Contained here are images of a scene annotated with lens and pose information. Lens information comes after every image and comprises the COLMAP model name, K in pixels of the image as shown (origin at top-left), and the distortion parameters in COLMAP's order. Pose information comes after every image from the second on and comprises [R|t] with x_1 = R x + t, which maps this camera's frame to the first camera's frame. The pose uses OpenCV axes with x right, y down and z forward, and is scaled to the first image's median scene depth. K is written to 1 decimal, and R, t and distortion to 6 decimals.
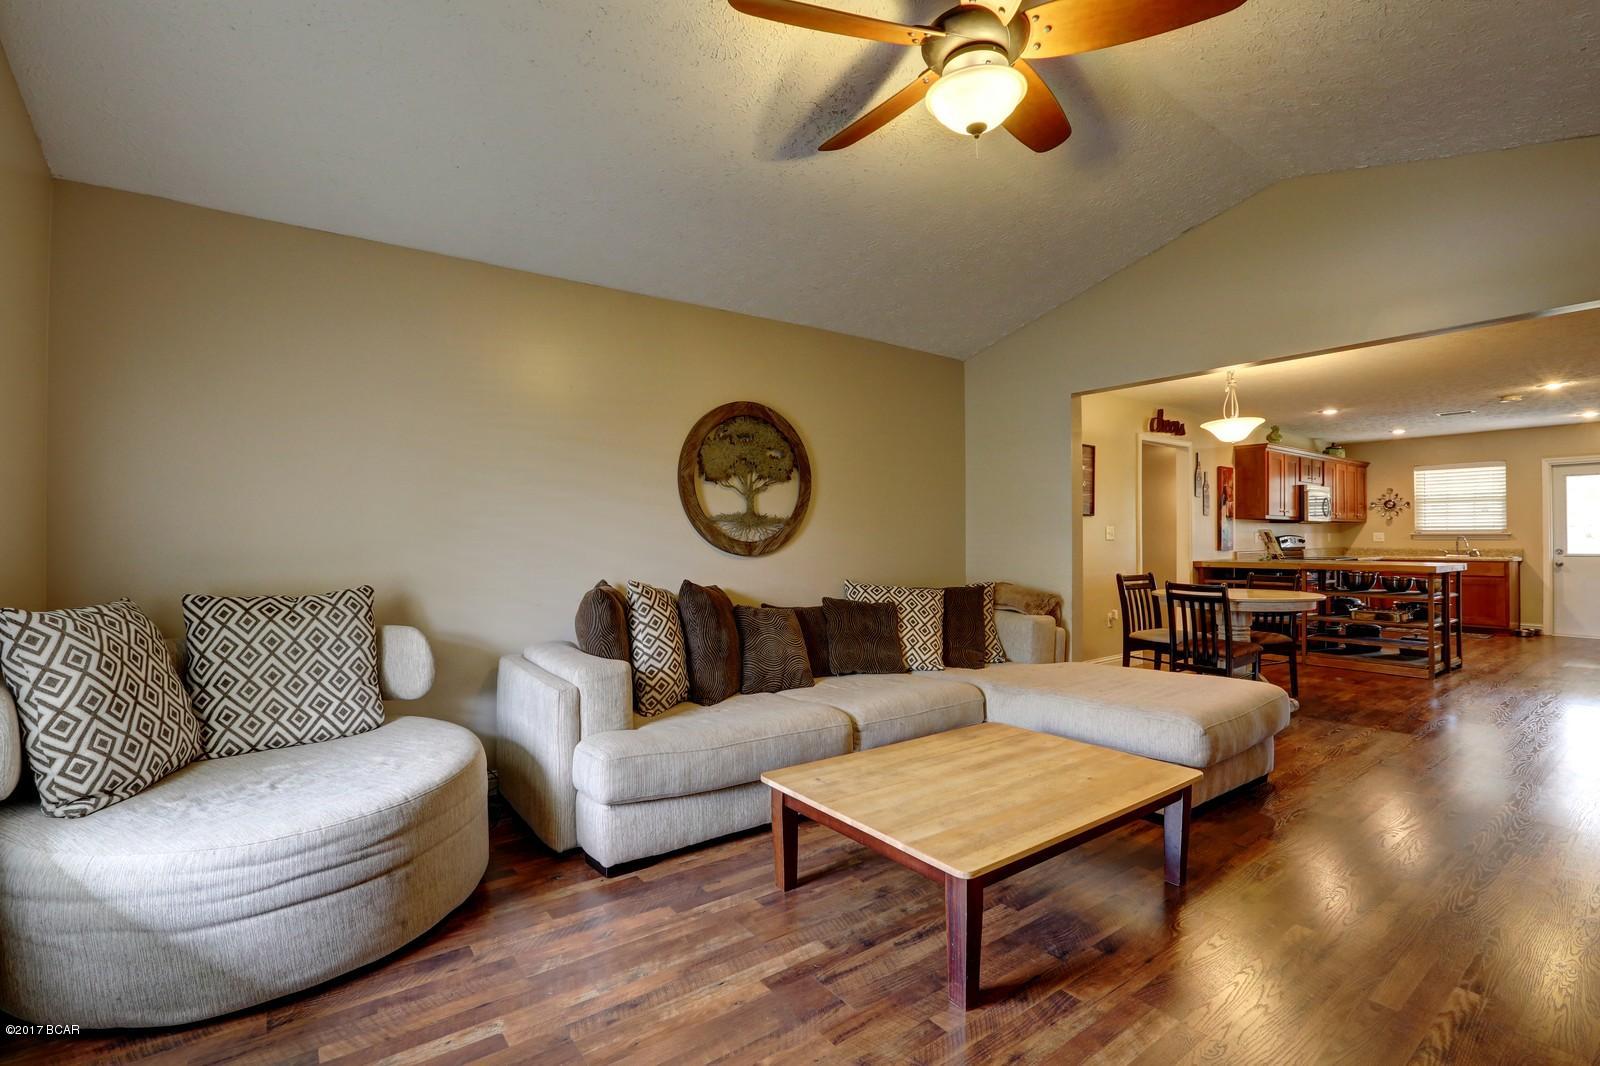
lens RADIAL K [[732.7, 0, 800.0], [0, 732.7, 533.0], [0, 0, 1]] dist [-0.052887, 0.020137]
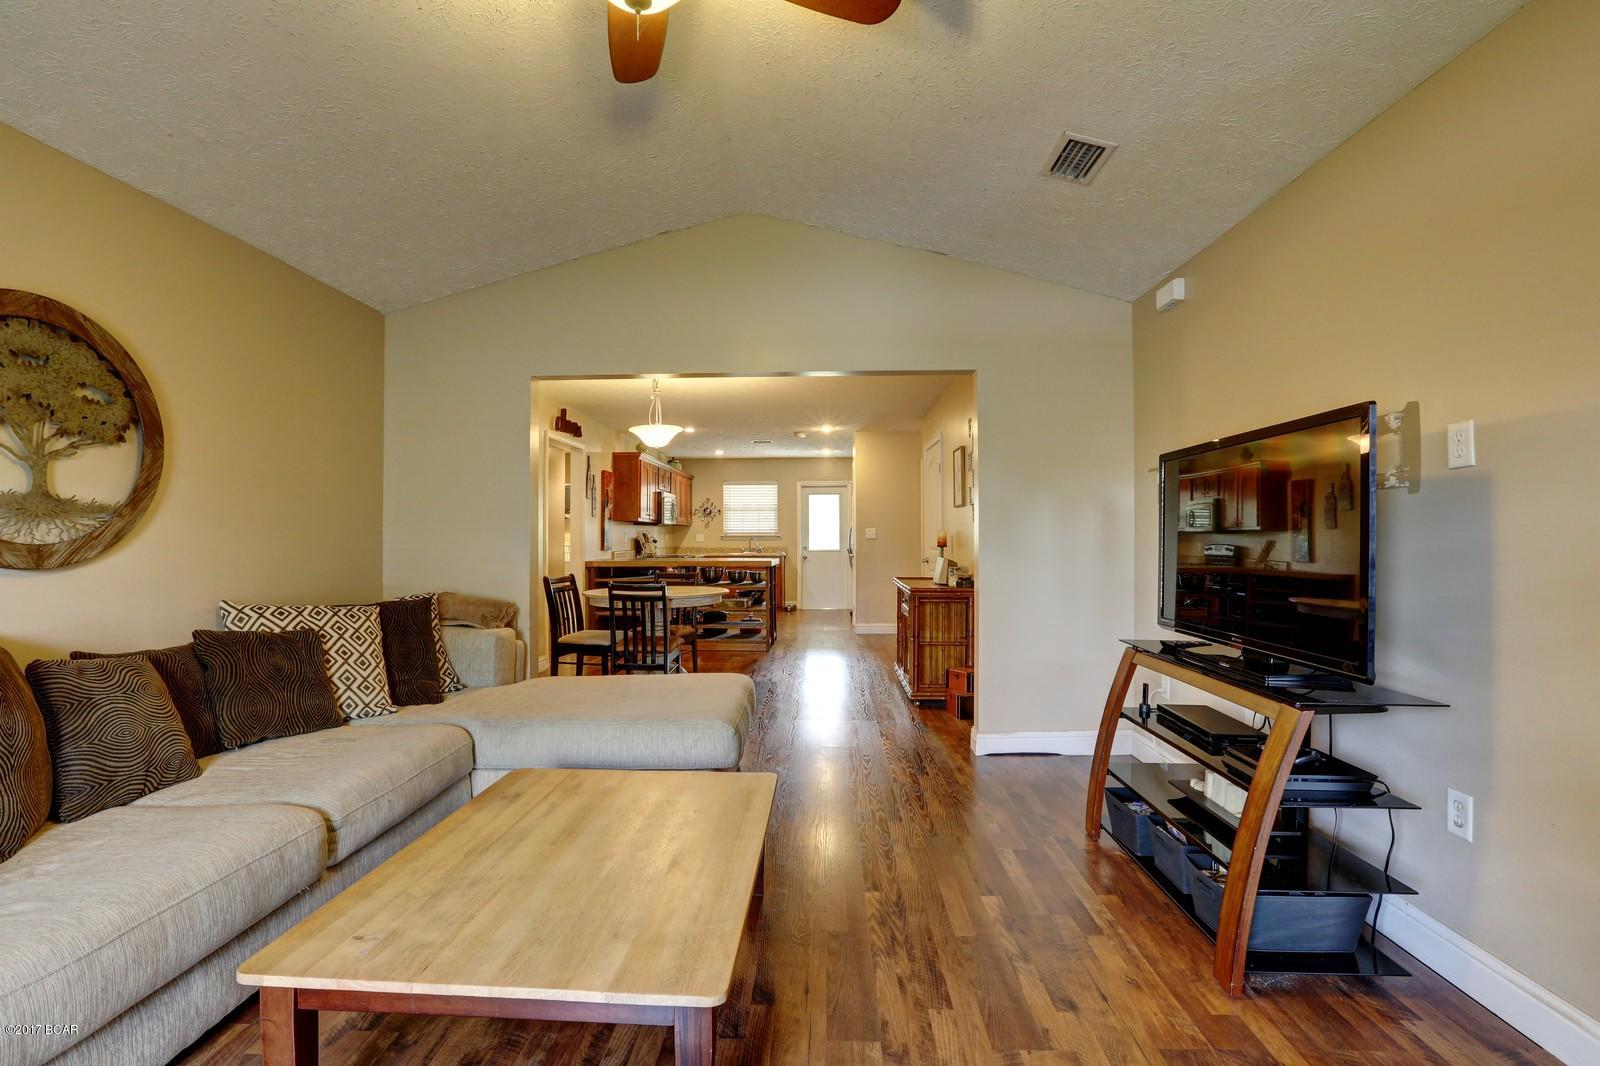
lens RADIAL K [[732.7, 0, 800.0], [0, 732.7, 533.0], [0, 0, 1]] dist [-0.052887, 0.020137]
pose [[0.632493, 0.006302, 0.774540, -0.108611], [-0.005748, 0.999978, -0.003442, 0.001544], [-0.774545, -0.002275, 0.632515, 0.184286]]
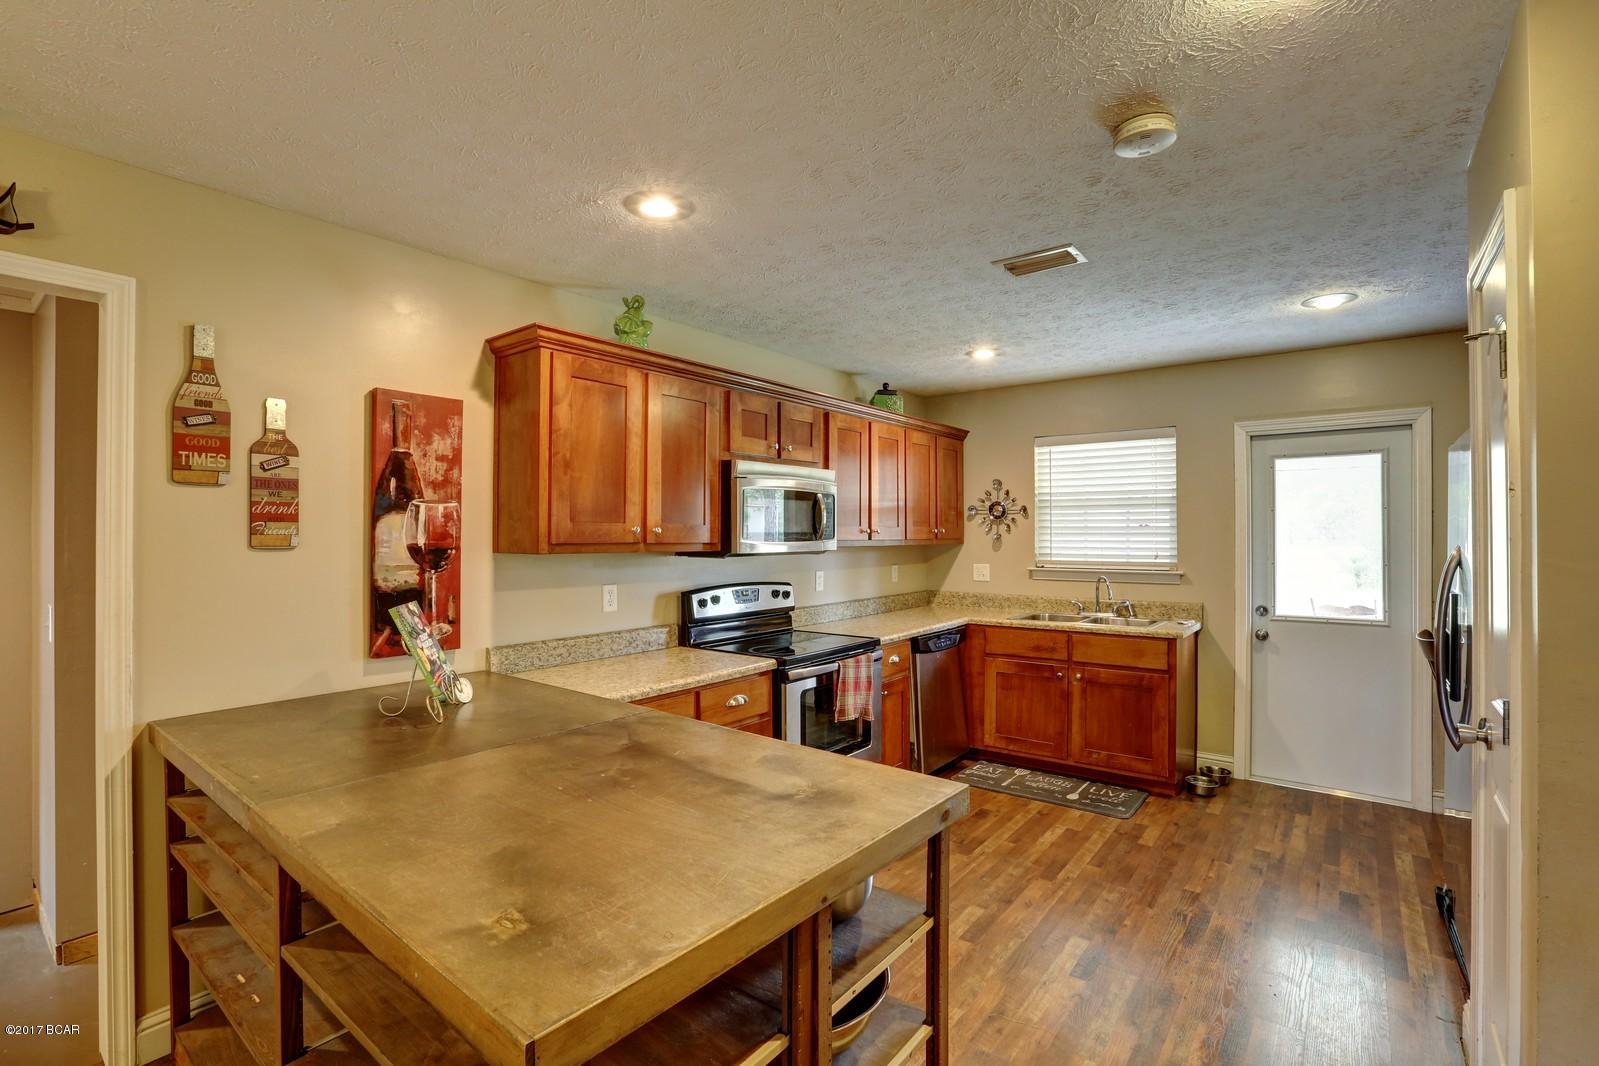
lens RADIAL K [[732.2, 0, 799.5], [0, 732.2, 533.0], [0, 0, 1]] dist [-0.052887, 0.020137]
pose [[0.965227, 0.000615, 0.261412, 1.258245], [-0.001204, 0.999997, 0.002092, -0.056417], [-0.261410, -0.002334, 0.965225, 1.198720]]
